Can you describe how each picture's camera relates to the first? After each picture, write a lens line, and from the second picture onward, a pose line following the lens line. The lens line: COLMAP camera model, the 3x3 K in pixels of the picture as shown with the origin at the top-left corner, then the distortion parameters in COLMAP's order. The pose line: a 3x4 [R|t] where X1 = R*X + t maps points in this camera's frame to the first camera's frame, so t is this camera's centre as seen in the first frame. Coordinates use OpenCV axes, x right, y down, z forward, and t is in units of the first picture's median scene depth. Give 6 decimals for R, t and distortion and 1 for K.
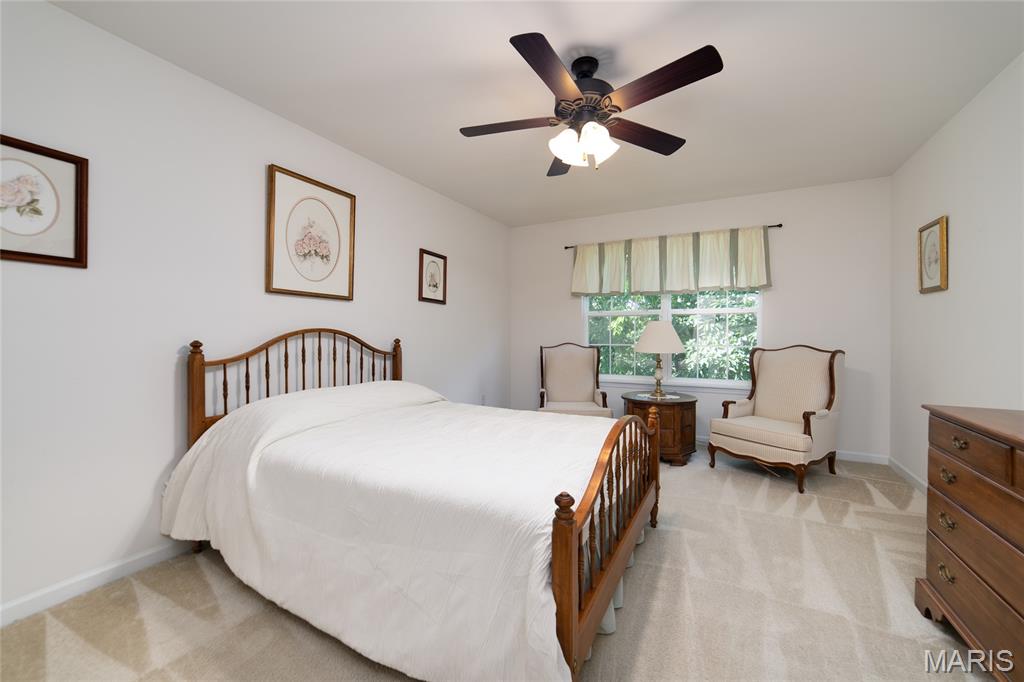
lens RADIAL K [[402.5, 0, 516.4], [0, 402.5, 337.1], [0, 0, 1]] dist [-0.000079, 0.000119]
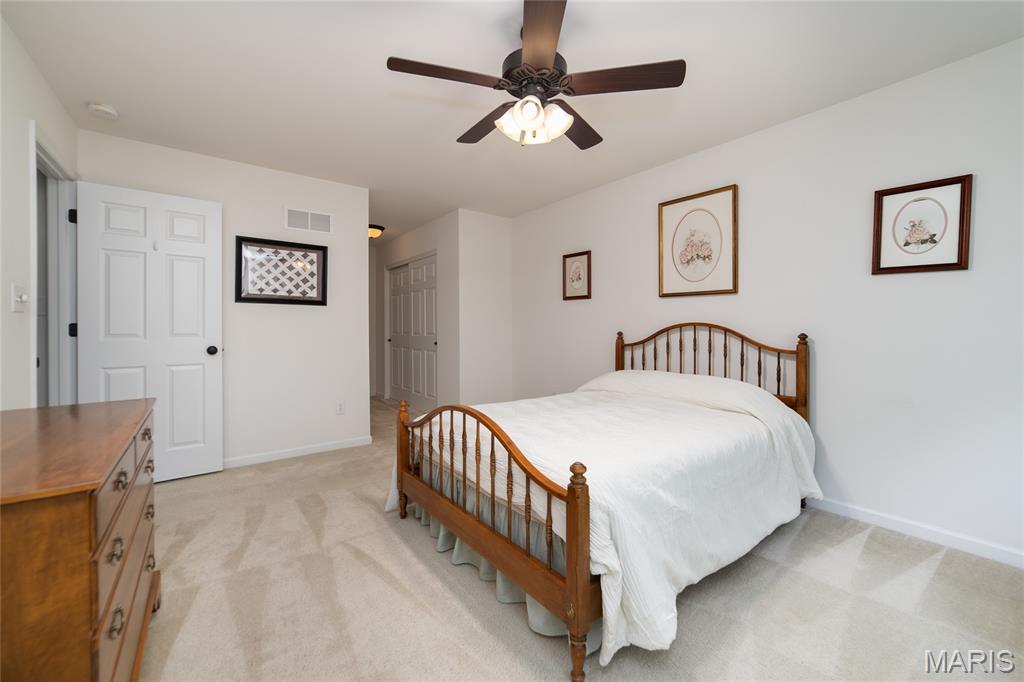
lens RADIAL K [[402.5, 0, 516.4], [0, 402.5, 337.1], [0, 0, 1]] dist [-0.000079, 0.000119]
pose [[-0.405905, 0.023519, -0.913613, 0.776960], [-0.004952, 0.999598, 0.027932, -0.010099], [0.913902, 0.015862, -0.405625, 1.020155]]
